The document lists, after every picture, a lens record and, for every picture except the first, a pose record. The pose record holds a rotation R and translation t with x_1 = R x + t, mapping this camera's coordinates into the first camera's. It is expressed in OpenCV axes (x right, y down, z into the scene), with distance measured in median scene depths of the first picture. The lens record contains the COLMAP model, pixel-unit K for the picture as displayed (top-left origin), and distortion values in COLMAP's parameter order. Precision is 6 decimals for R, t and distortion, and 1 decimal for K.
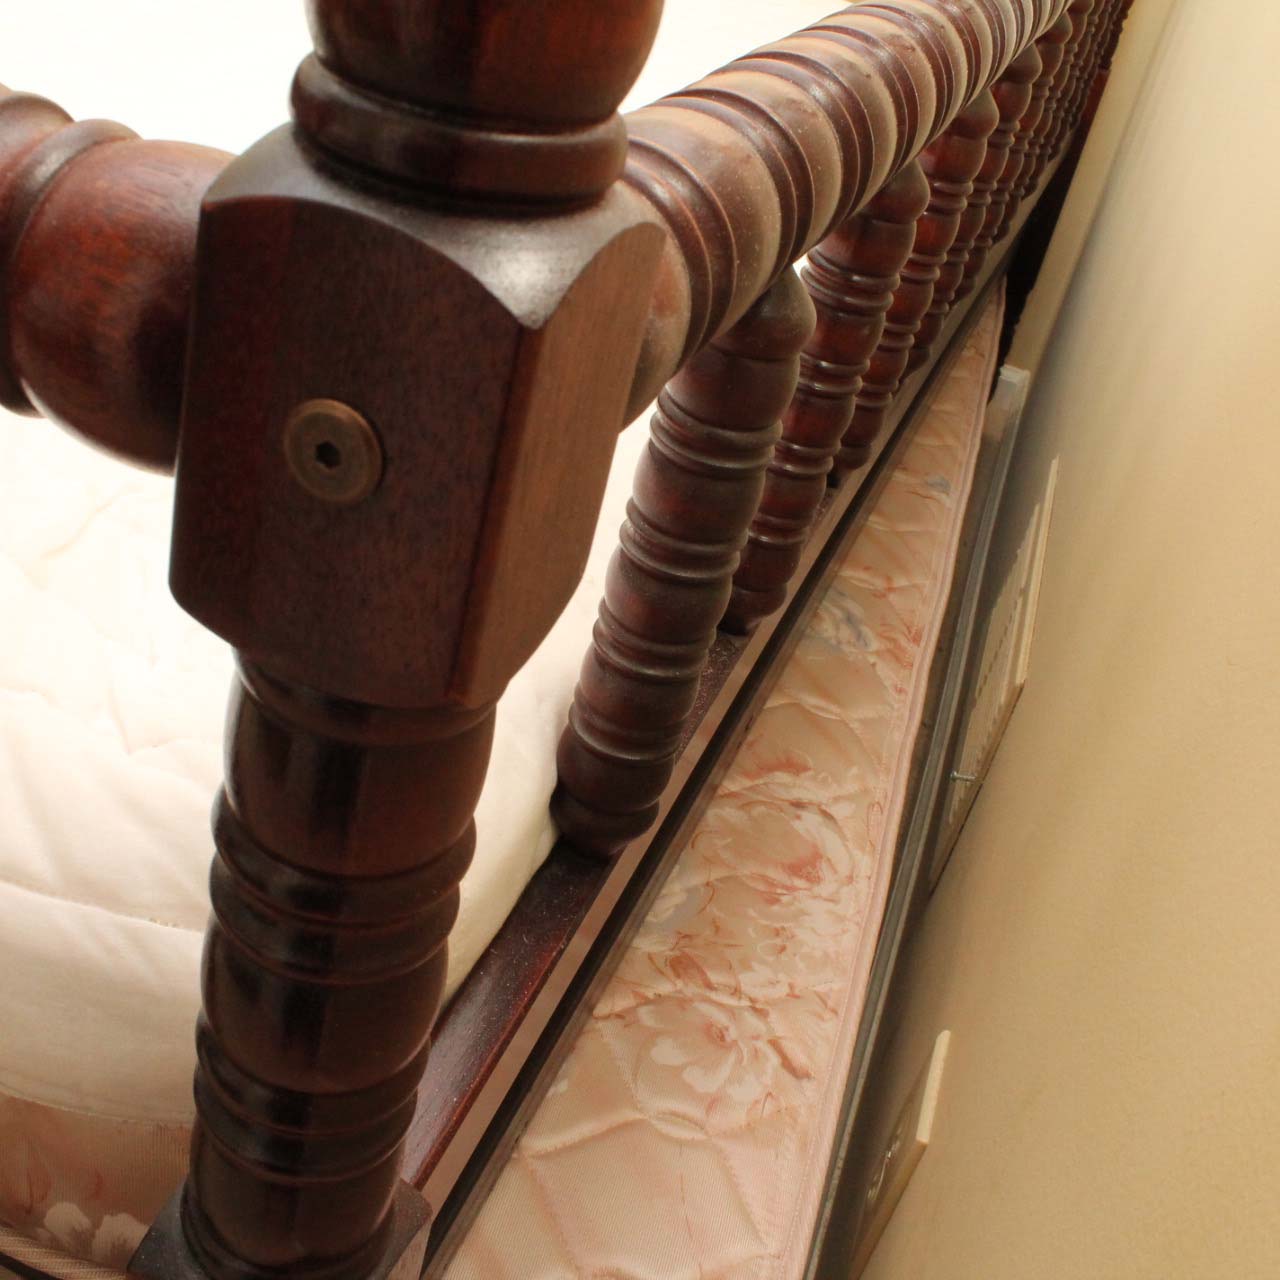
lens RADIAL K [[1613.5, 0, 671.8], [0, 1613.5, 640.1], [0, 0, 1]] dist [-0.130238, 0.104439]
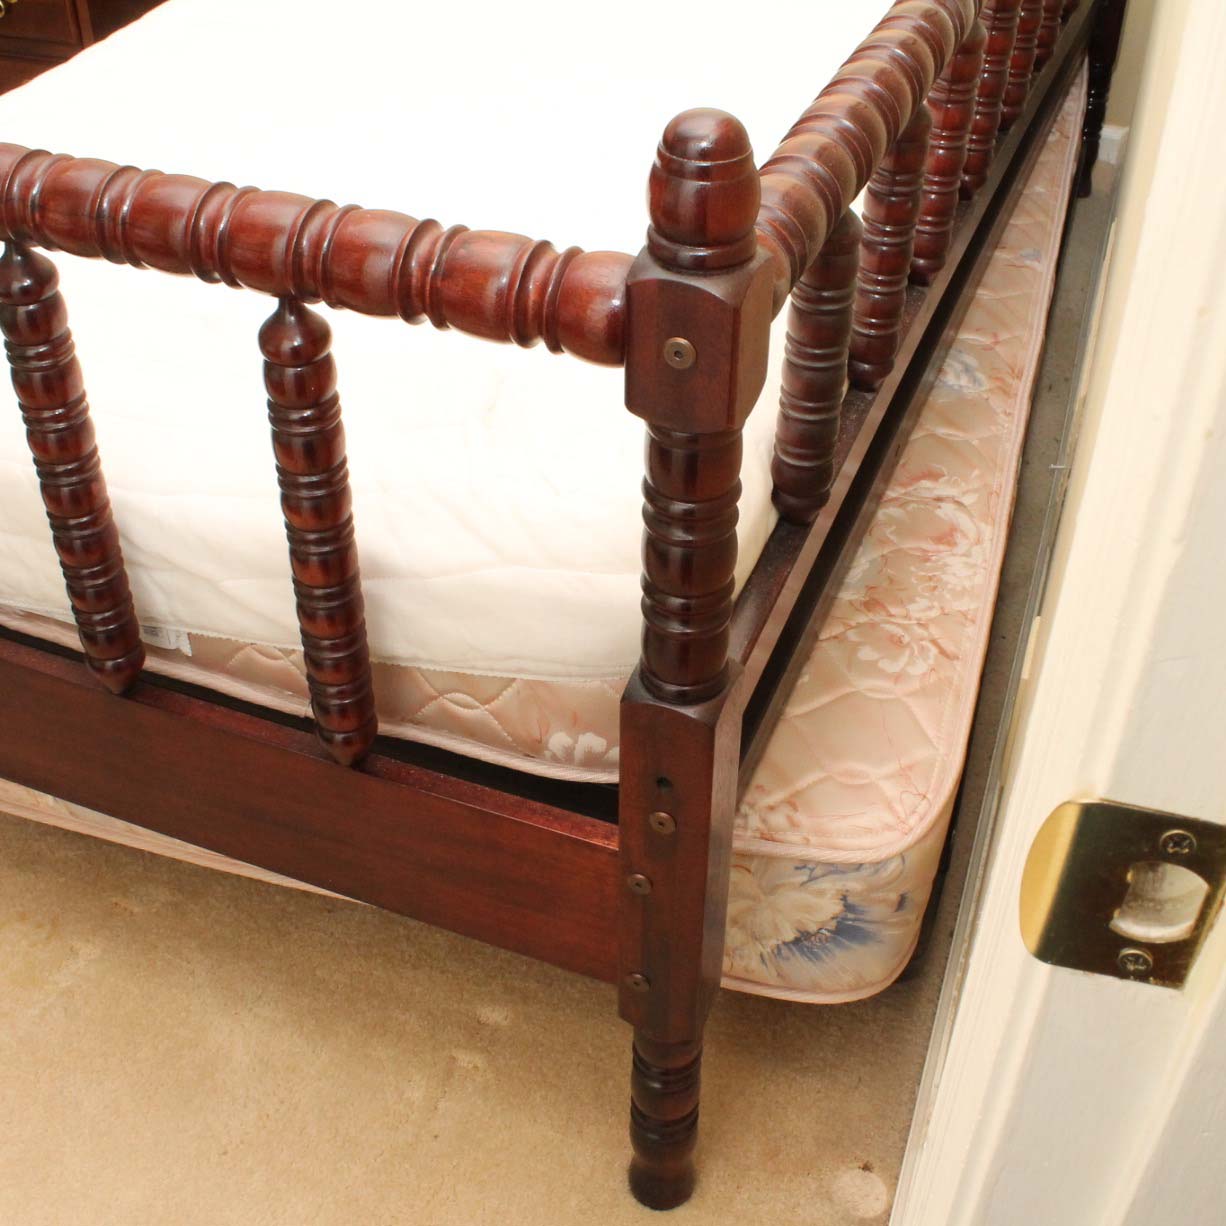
lens RADIAL K [[1545.4, 0, 643.5], [0, 1545.4, 613.1], [0, 0, 1]] dist [-0.130238, 0.104439]
pose [[0.975523, -0.144474, -0.165775, 0.035592], [0.162933, 0.981172, 0.103702, 0.014409], [0.147671, -0.128174, 0.980696, -0.494710]]
